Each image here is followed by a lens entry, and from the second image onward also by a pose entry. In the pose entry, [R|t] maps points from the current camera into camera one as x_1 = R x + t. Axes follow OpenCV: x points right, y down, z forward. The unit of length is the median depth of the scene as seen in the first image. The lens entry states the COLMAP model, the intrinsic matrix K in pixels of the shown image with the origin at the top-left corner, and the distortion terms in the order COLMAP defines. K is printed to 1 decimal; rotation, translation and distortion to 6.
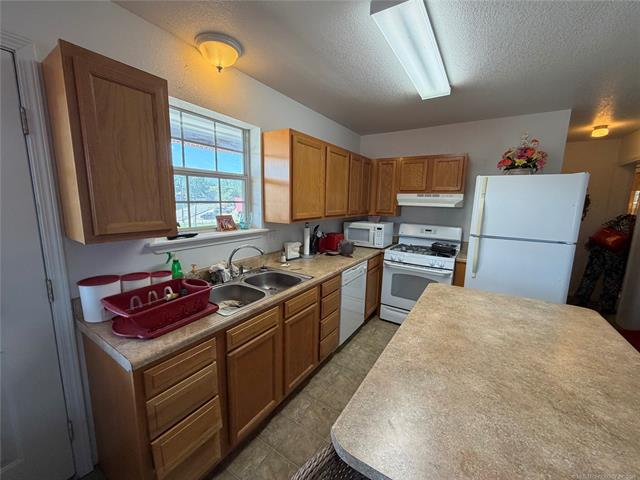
lens RADIAL K [[254.0, 0, 319.6], [0, 254.0, 240.4], [0, 0, 1]] dist [0.000939, 0.000157]
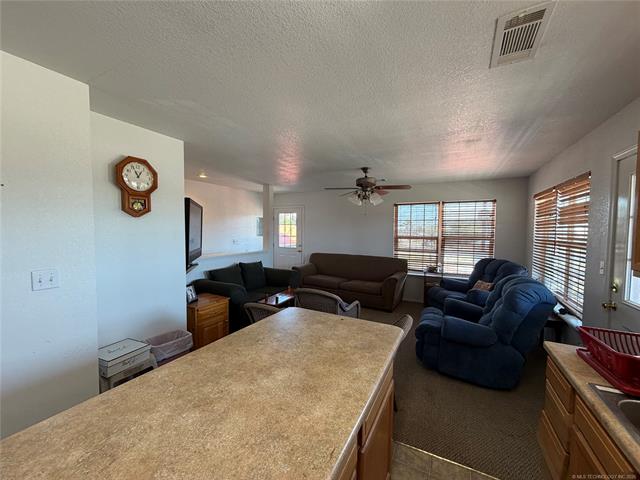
lens RADIAL K [[254.0, 0, 320.2], [0, 254.0, 240.6], [0, 0, 1]] dist [0.000939, 0.000157]
pose [[-0.995457, -0.021907, -0.092657, 0.588429], [-0.039749, 0.979925, 0.195366, -0.278937], [0.086517, 0.198162, -0.976344, 1.725328]]
